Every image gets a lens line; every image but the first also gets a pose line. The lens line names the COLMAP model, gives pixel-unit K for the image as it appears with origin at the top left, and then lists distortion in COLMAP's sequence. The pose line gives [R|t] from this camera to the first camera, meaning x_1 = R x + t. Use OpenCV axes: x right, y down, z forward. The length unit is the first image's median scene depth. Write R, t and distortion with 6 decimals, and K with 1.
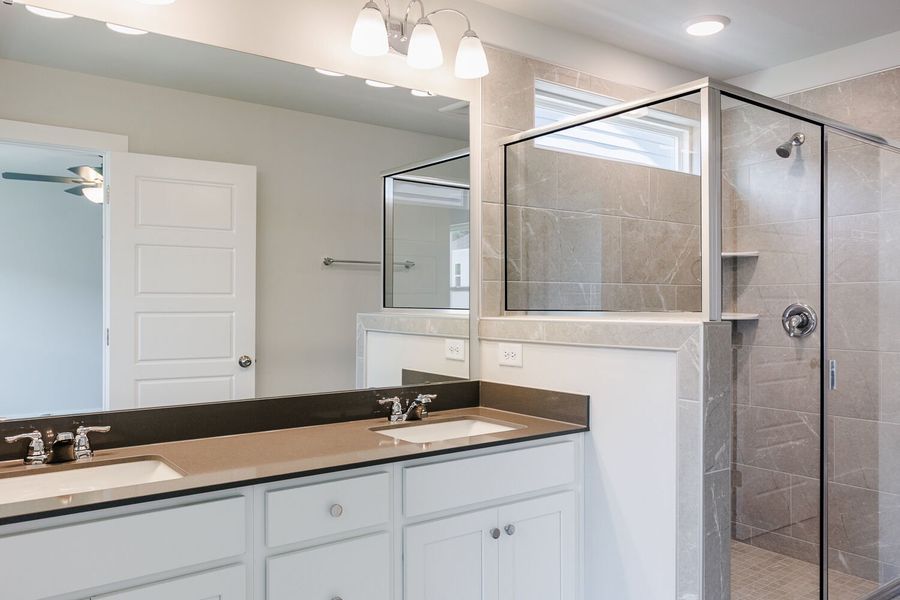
lens RADIAL K [[680.8, 0, 450.0], [0, 680.8, 300.0], [0, 0, 1]] dist [-0.007057, -0.002940]
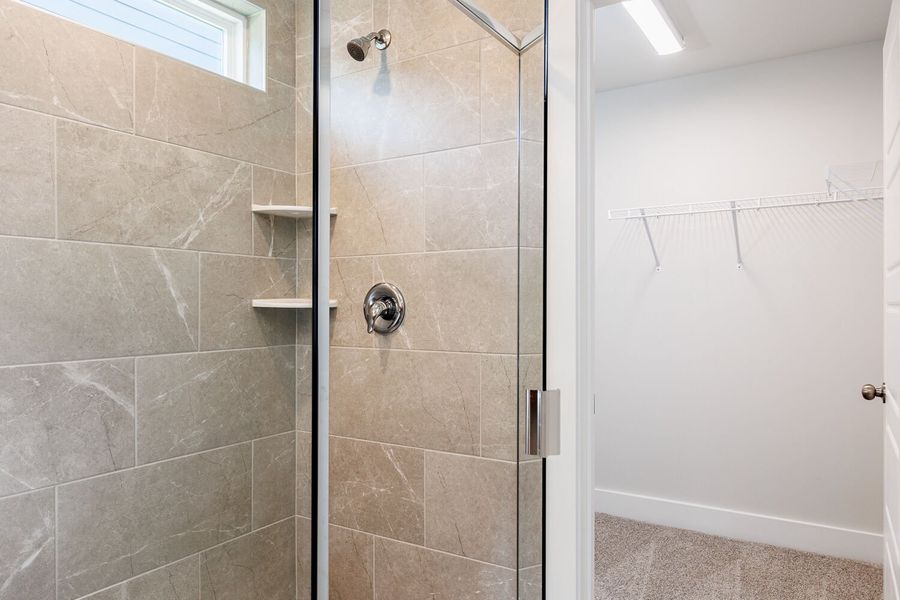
lens RADIAL K [[680.8, 0, 450.0], [0, 680.8, 300.0], [0, 0, 1]] dist [-0.007057, -0.002940]
pose [[0.913363, 0.003980, 0.407128, 0.297312], [-0.005672, 0.999980, 0.002948, 0.019135], [-0.407108, -0.005002, 0.913367, 0.353440]]
